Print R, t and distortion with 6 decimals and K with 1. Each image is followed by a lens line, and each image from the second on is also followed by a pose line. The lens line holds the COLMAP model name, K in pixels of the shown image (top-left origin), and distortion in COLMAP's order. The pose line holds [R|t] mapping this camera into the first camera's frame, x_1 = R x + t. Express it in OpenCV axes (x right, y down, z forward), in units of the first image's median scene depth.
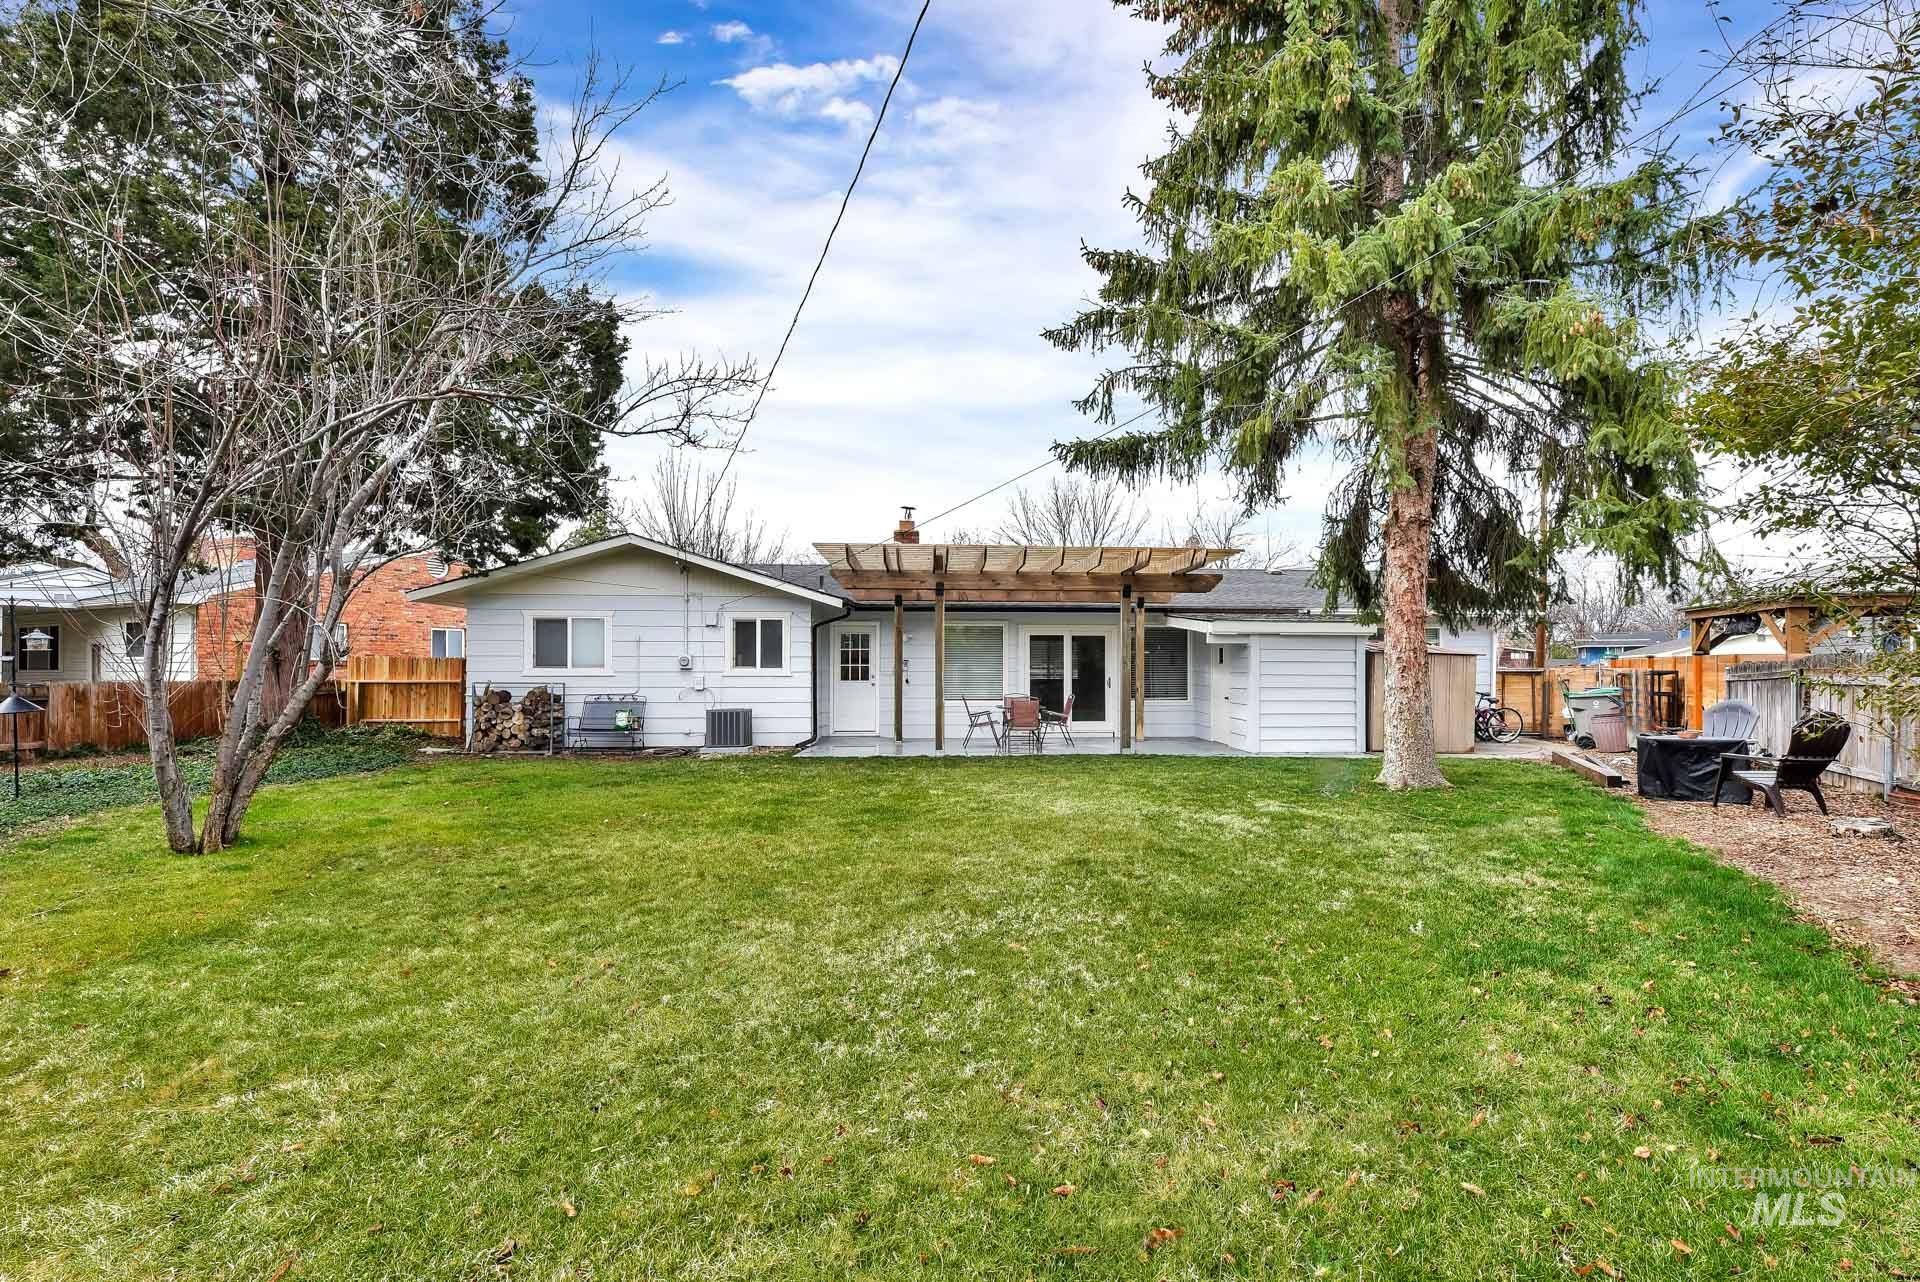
lens RADIAL K [[828.8, 0, 959.2], [0, 828.8, 653.4], [0, 0, 1]] dist [-0.000294, -0.000012]
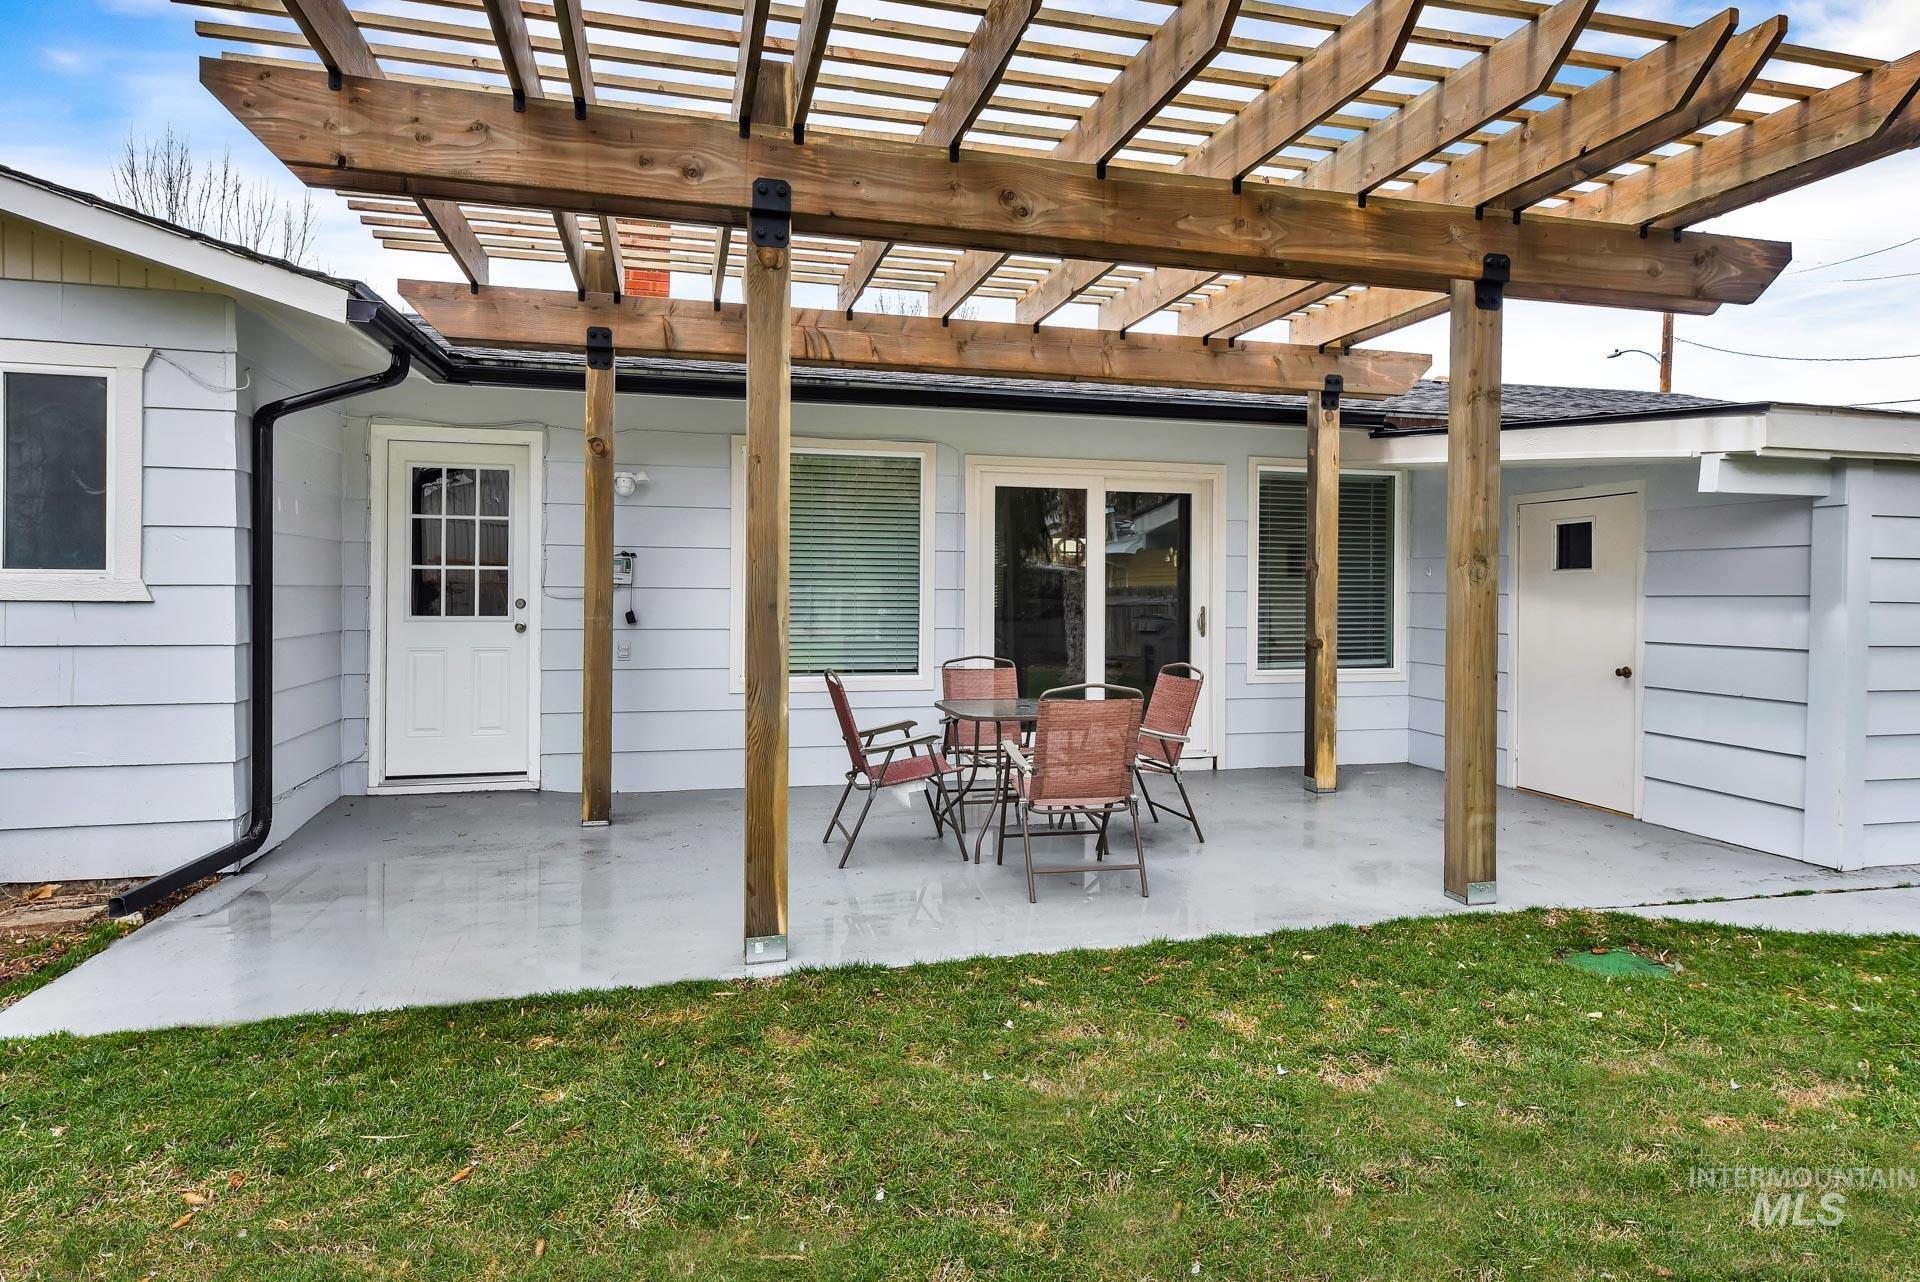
lens RADIAL K [[1064.4, 0, 962.7], [0, 1064.4, 590.5], [0, 0, 1]] dist [0.000589, 0.000105]
pose [[0.975544, 0.004709, 0.219755, -0.028369], [-0.008674, 0.999816, 0.017082, 0.014800], [-0.219635, -0.018571, 0.975405, 0.571026]]
